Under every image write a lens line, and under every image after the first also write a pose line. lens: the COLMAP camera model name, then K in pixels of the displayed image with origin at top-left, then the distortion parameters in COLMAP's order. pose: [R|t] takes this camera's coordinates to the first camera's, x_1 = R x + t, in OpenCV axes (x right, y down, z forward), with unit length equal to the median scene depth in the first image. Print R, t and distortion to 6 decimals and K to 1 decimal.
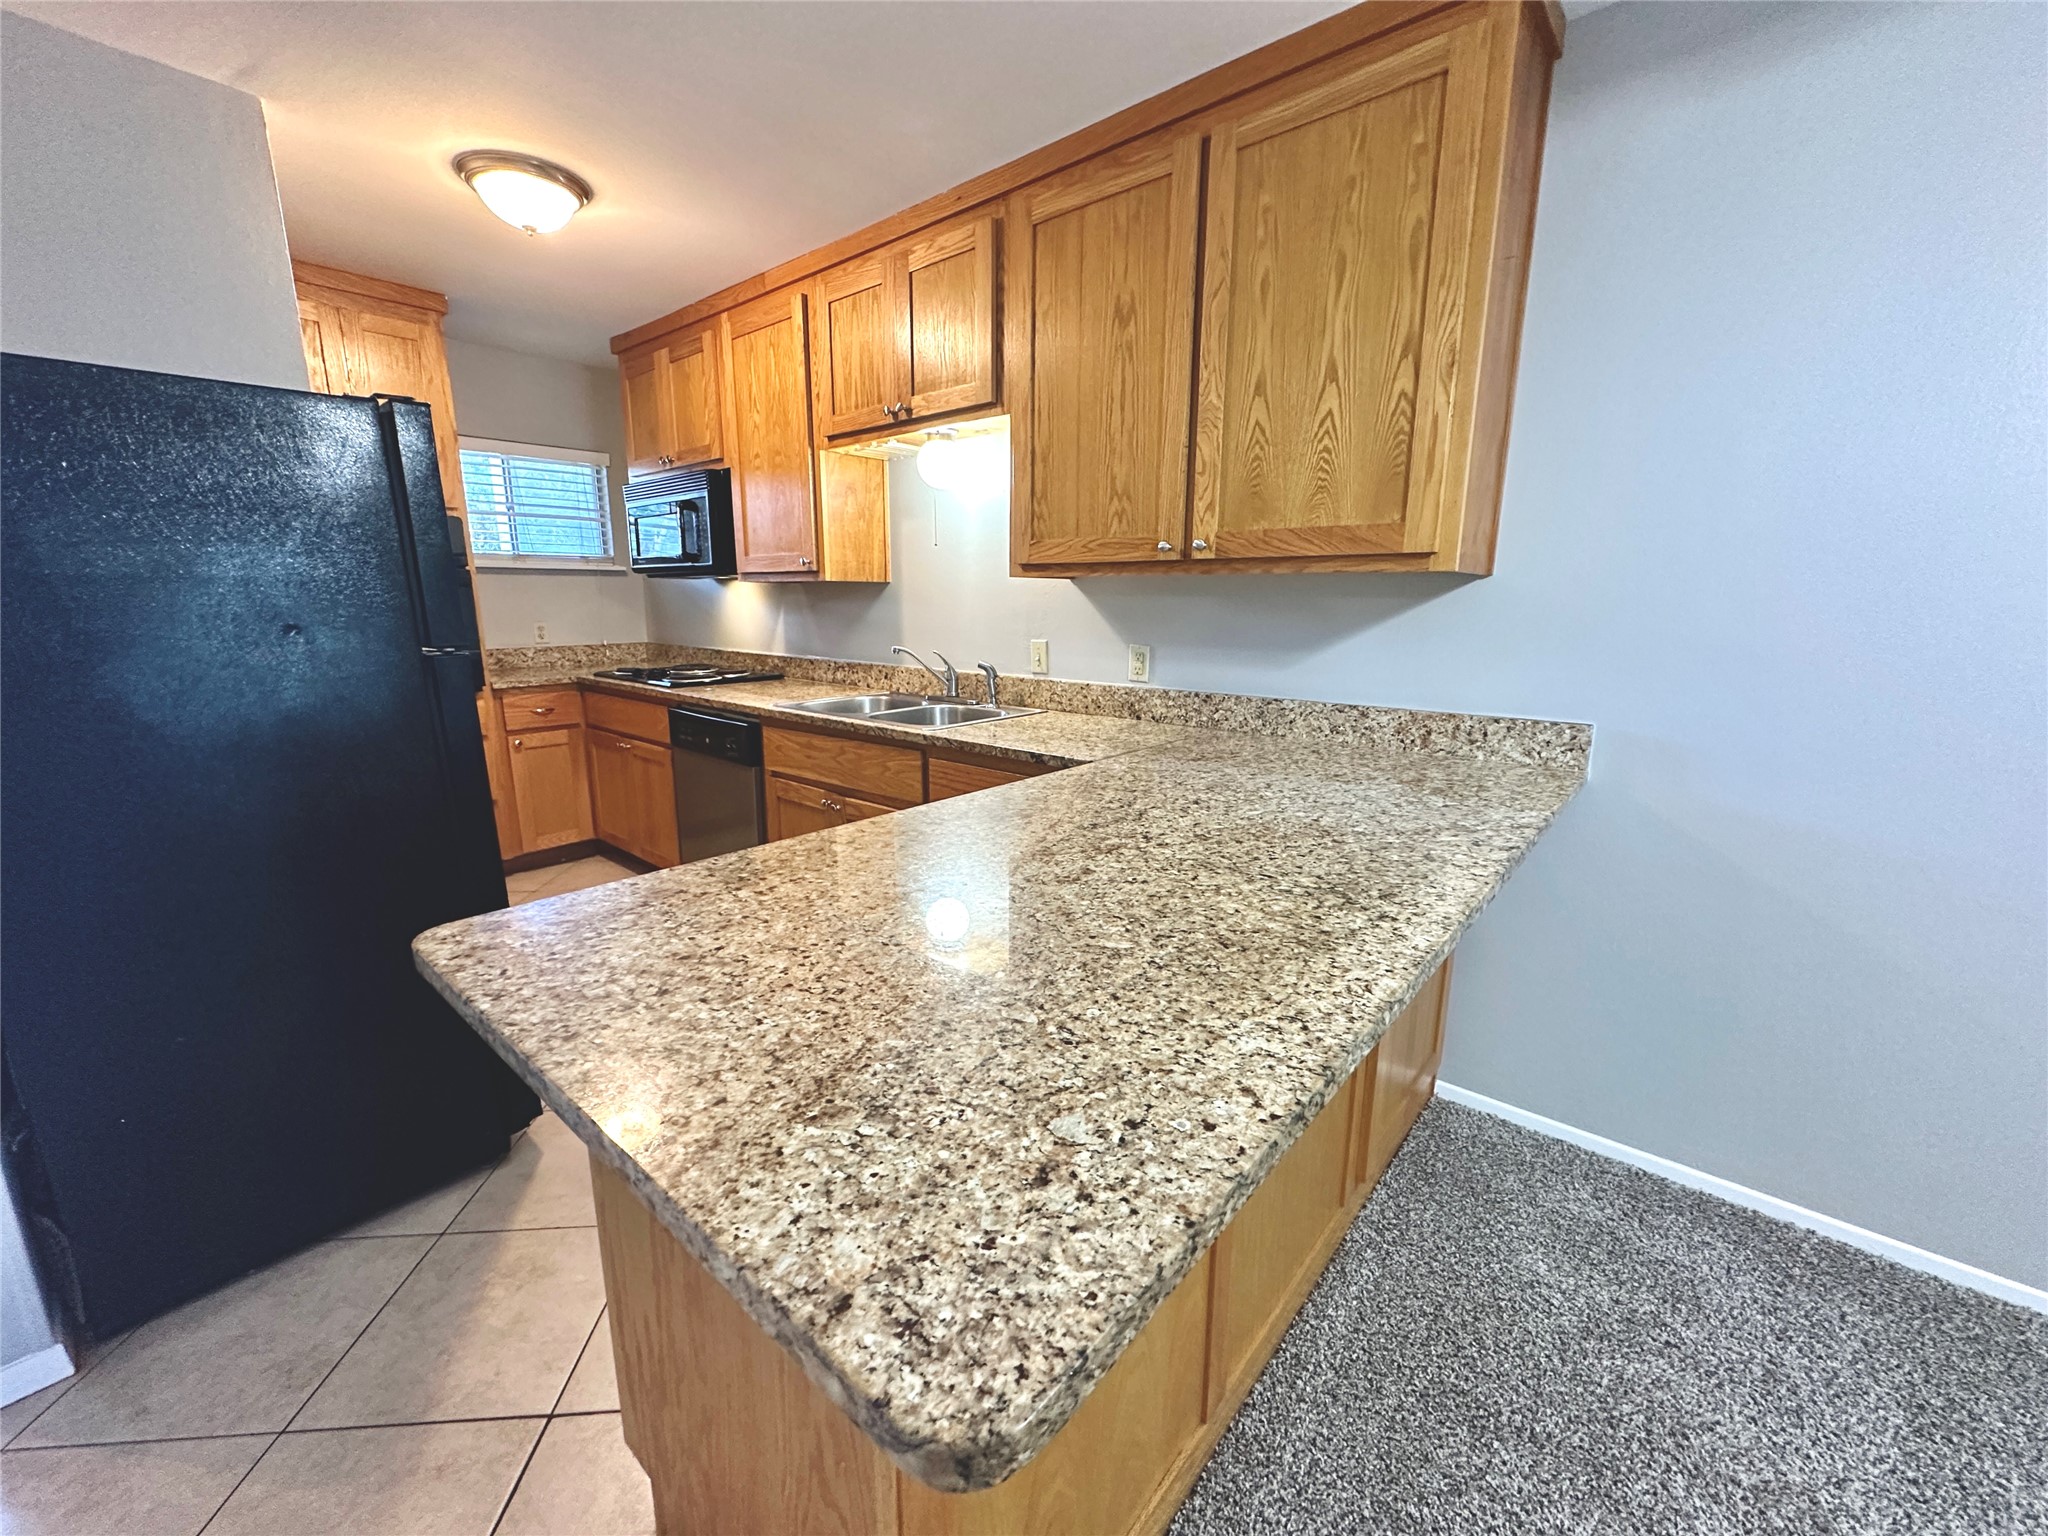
lens RADIAL K [[816.5, 0, 1022.0], [0, 816.5, 767.4], [0, 0, 1]] dist [-0.001494, 0.000077]
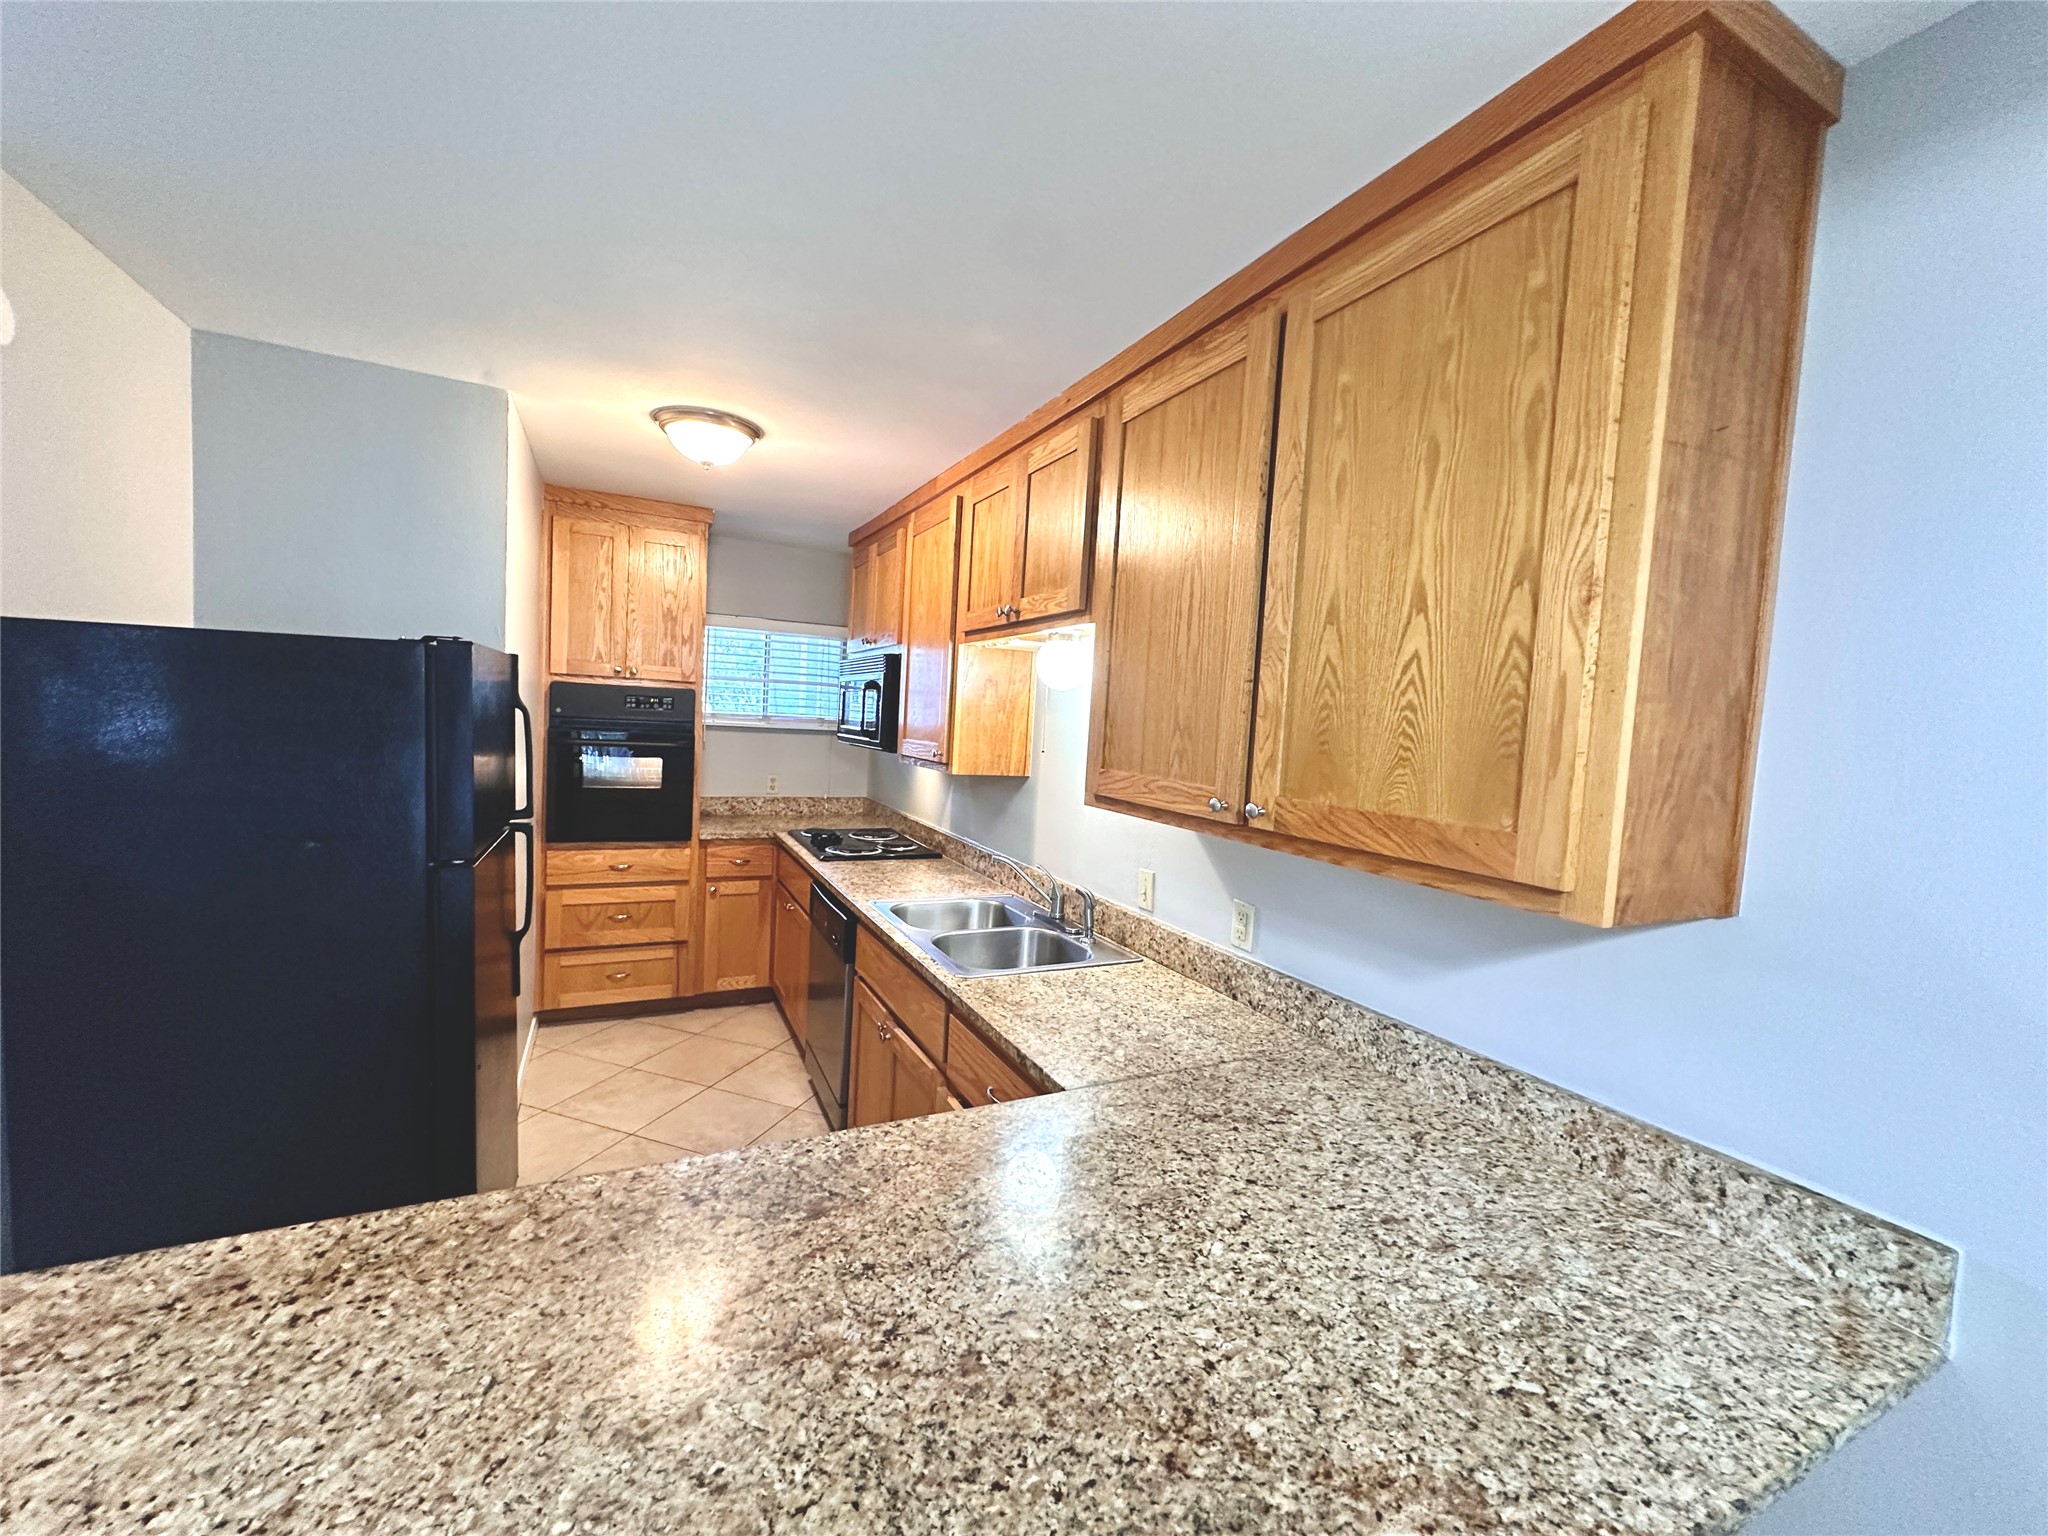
lens RADIAL K [[816.5, 0, 1021.1], [0, 816.5, 765.8], [0, 0, 1]] dist [-0.001494, 0.000077]
pose [[0.920310, 0.071043, -0.384686, 0.294252], [-0.131667, 0.982250, -0.133597, -0.179742], [0.368366, 0.173601, 0.913328, 0.232664]]
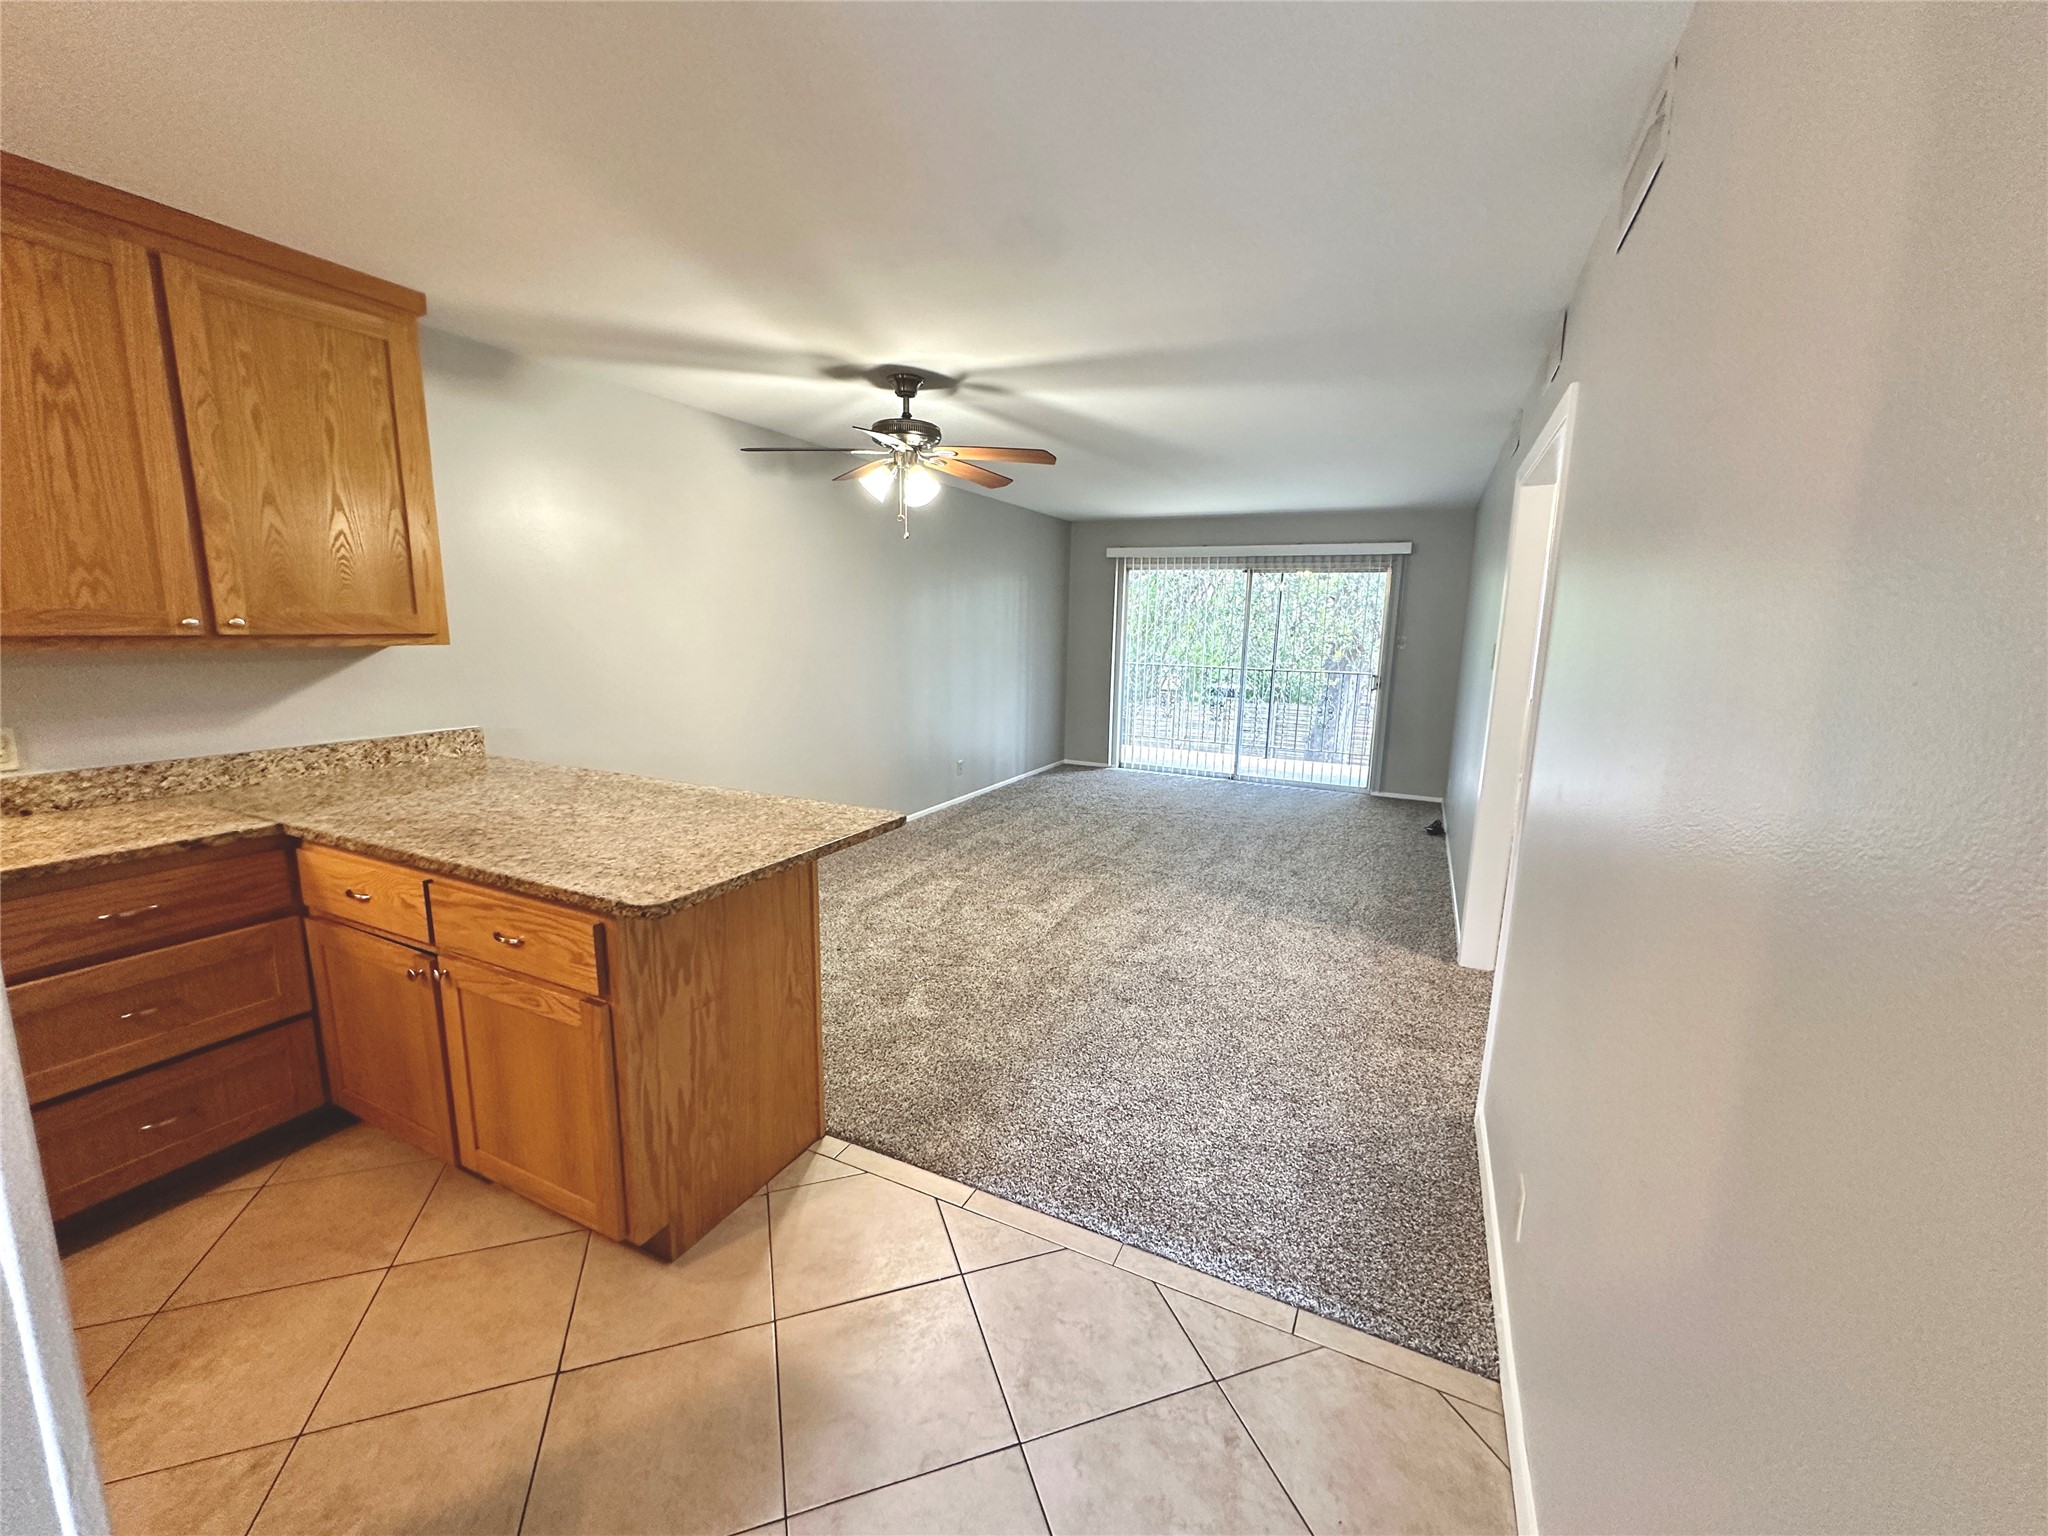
lens RADIAL K [[816.5, 0, 1022.8], [0, 816.5, 764.7], [0, 0, 1]] dist [-0.001494, 0.000077]
pose [[-0.255815, -0.175225, 0.950713, -1.109977], [0.178062, 0.958069, 0.224493, -0.140388], [-0.950185, 0.226715, -0.213888, 0.251154]]
